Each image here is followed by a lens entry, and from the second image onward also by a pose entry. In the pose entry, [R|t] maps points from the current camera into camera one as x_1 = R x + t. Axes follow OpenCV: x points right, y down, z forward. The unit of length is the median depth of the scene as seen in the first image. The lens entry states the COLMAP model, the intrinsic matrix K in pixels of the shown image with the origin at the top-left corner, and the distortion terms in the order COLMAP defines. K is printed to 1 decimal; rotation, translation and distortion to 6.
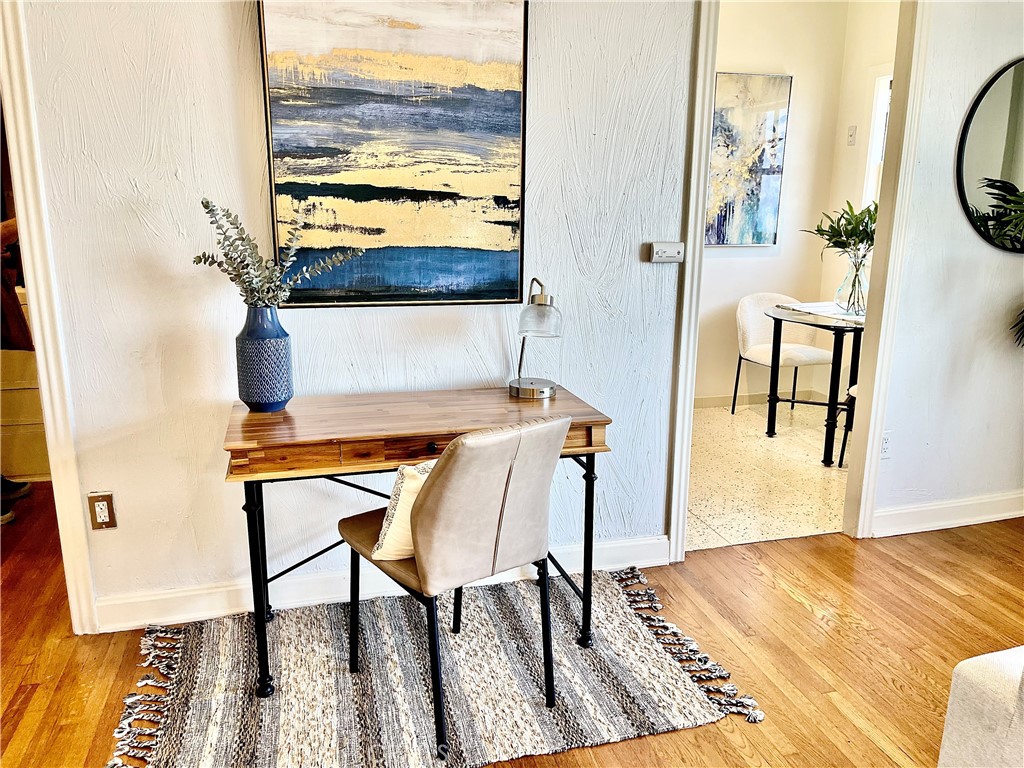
lens RADIAL K [[770.5, 0, 513.3], [0, 770.5, 390.7], [0, 0, 1]] dist [0.037132, -0.046864]
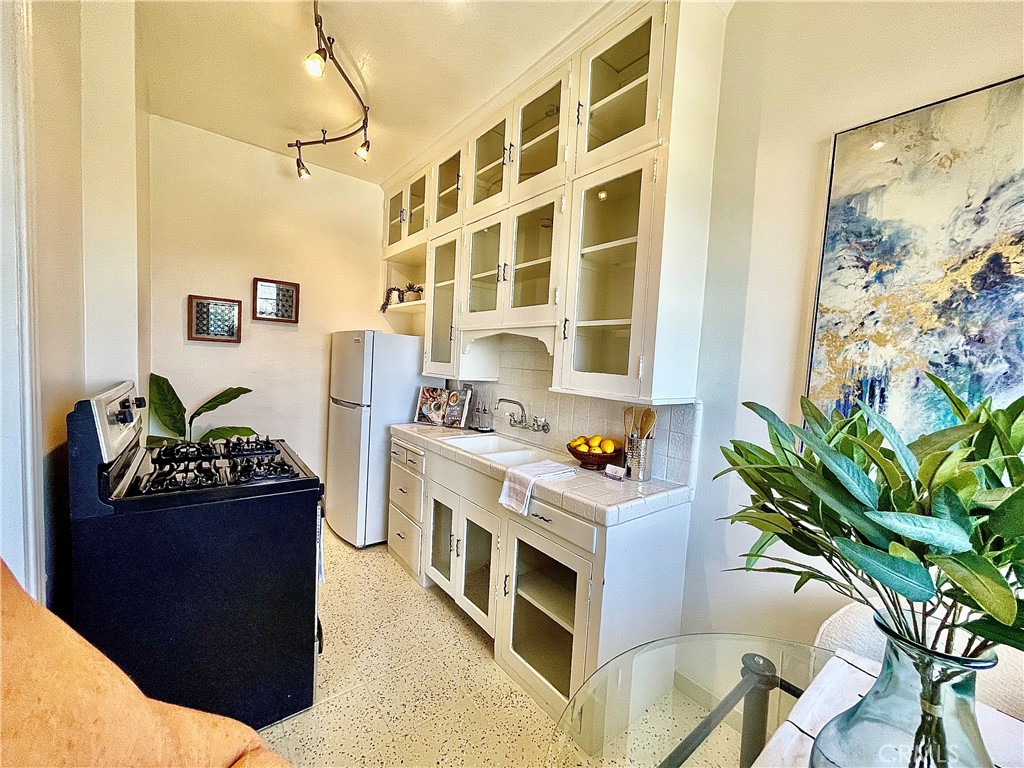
lens RADIAL K [[410.6, 0, 507.0], [0, 410.6, 385.8], [0, 0, 1]] dist [-0.000048, -0.000808]
pose [[0.401264, 0.073034, -0.913046, 0.756648], [-0.263670, 0.963833, -0.038780, -0.310224], [0.877192, 0.256304, 0.406009, 1.277572]]
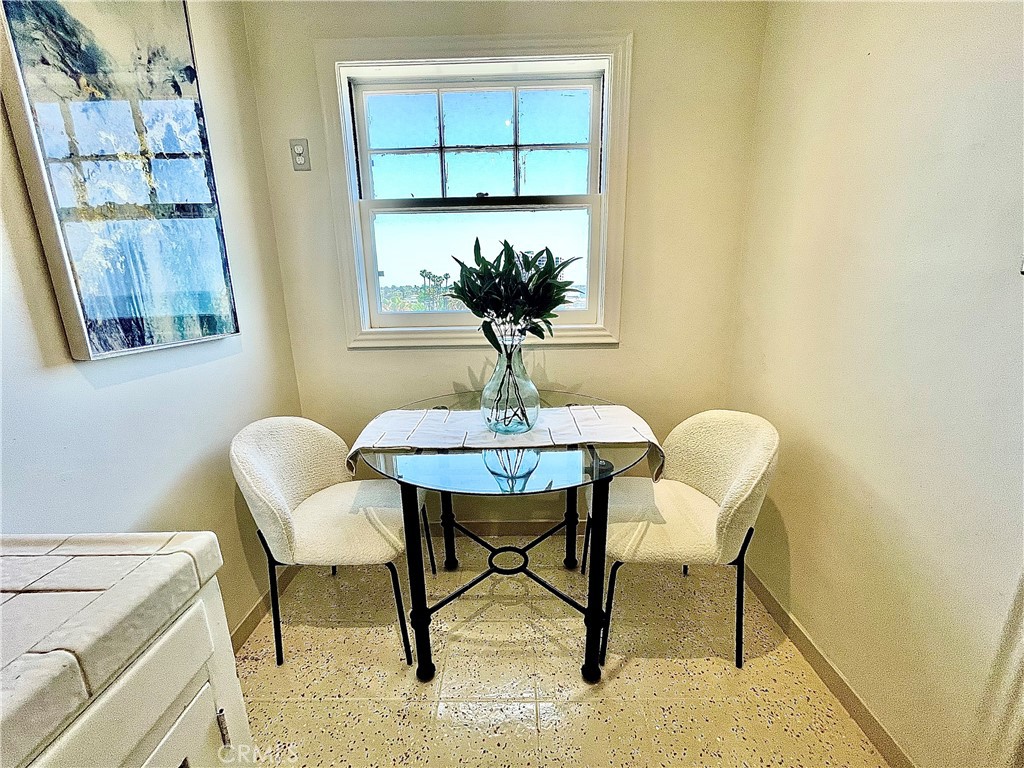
lens RADIAL K [[410.6, 0, 509.7], [0, 410.6, 385.8], [0, 0, 1]] dist [-0.000048, -0.000808]
pose [[0.275192, -0.235208, 0.932173, 0.220318], [0.249789, 0.953804, 0.166925, -0.289711], [-0.928372, 0.186910, 0.321232, 1.390007]]
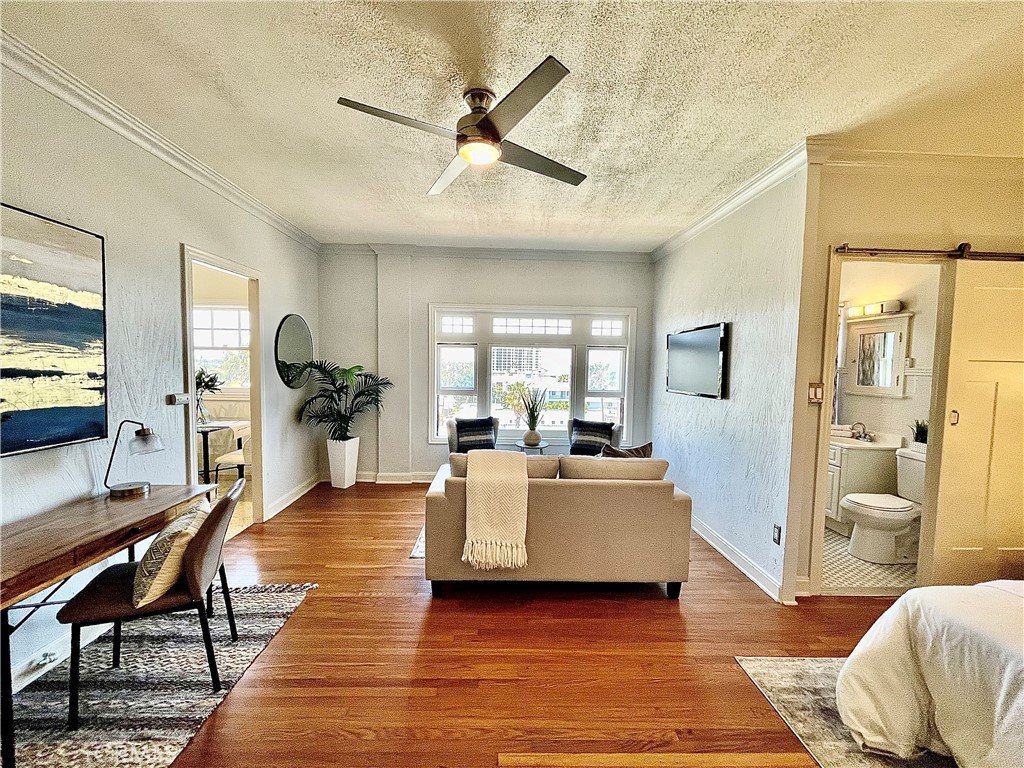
lens RADIAL K [[410.6, 0, 506.3], [0, 410.6, 388.7], [0, 0, 1]] dist [-0.000048, -0.000808]
pose [[0.231681, -0.060042, 0.970937, -0.575267], [0.216145, 0.976322, 0.008799, -0.042632], [-0.948475, 0.207825, 0.239173, 0.015433]]
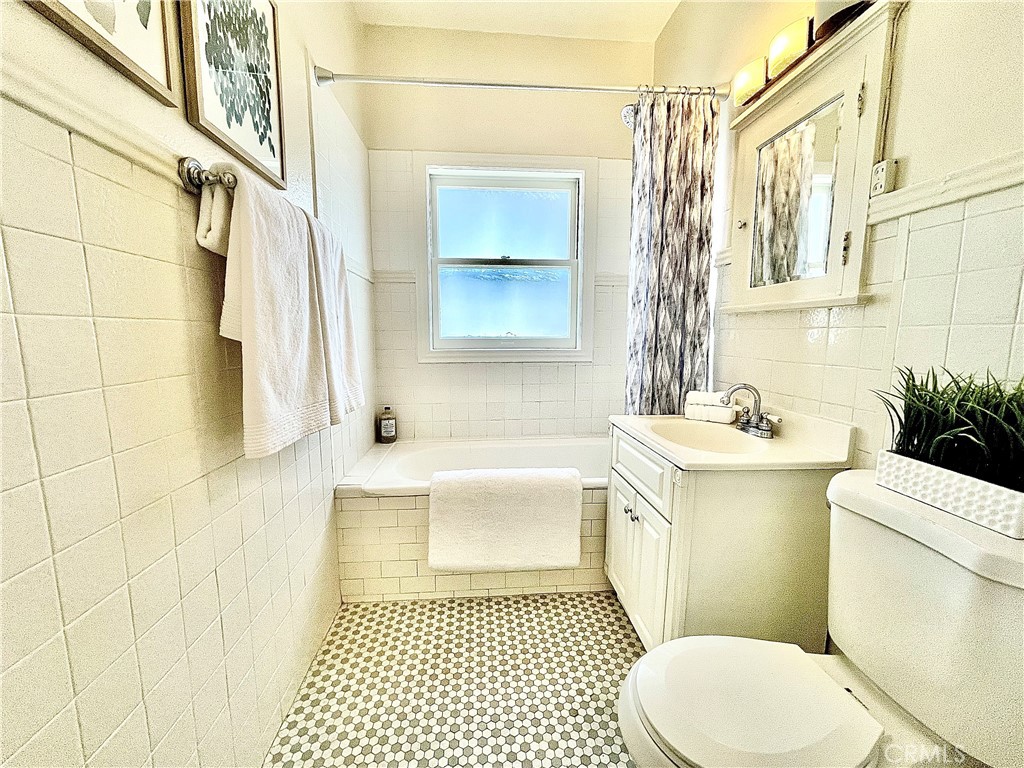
lens RADIAL K [[410.6, 0, 518.2], [0, 410.6, 389.7], [0, 0, 1]] dist [-0.000048, -0.000808]
pose [[0.153889, -0.135305, 0.978780, 0.538723], [0.230314, 0.968206, 0.097632, 0.240043], [-0.960871, 0.210403, 0.180159, -0.602404]]
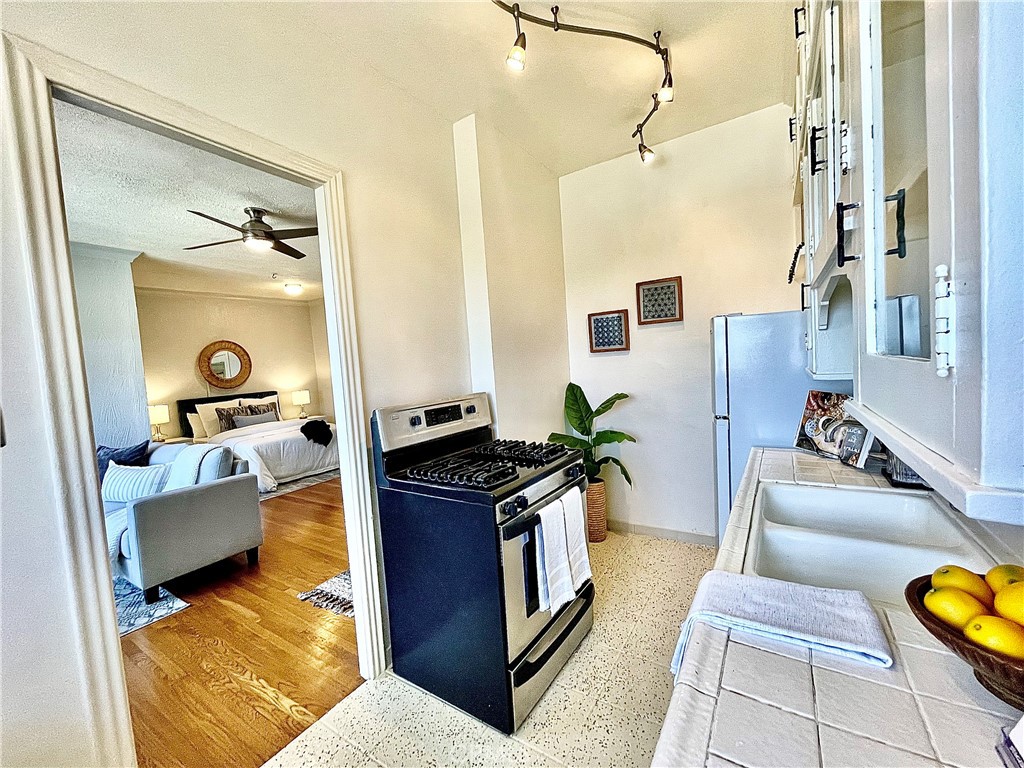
lens RADIAL K [[410.6, 0, 508.3], [0, 410.6, 385.7], [0, 0, 1]] dist [-0.000048, -0.000808]
pose [[-0.738977, 0.081472, -0.668786, 0.480100], [-0.096442, 0.969647, 0.224687, -0.400831], [0.666792, 0.230538, -0.708690, 1.665147]]
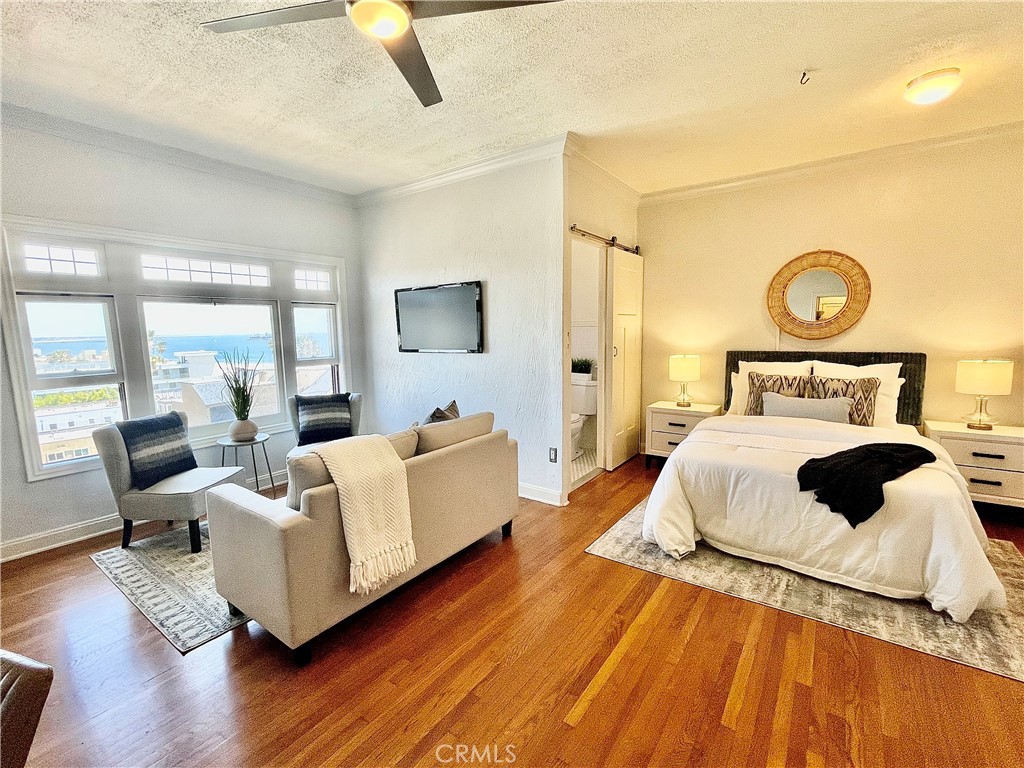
lens RADIAL K [[457.0, 0, 504.8], [0, 457.0, 387.5], [0, 0, 1]] dist [0.000281, 0.000009]
pose [[-0.632375, -0.094409, 0.768888, -0.433830], [0.198043, 0.939860, 0.278284, -0.152558], [-0.748919, 0.328253, -0.575647, 0.534337]]
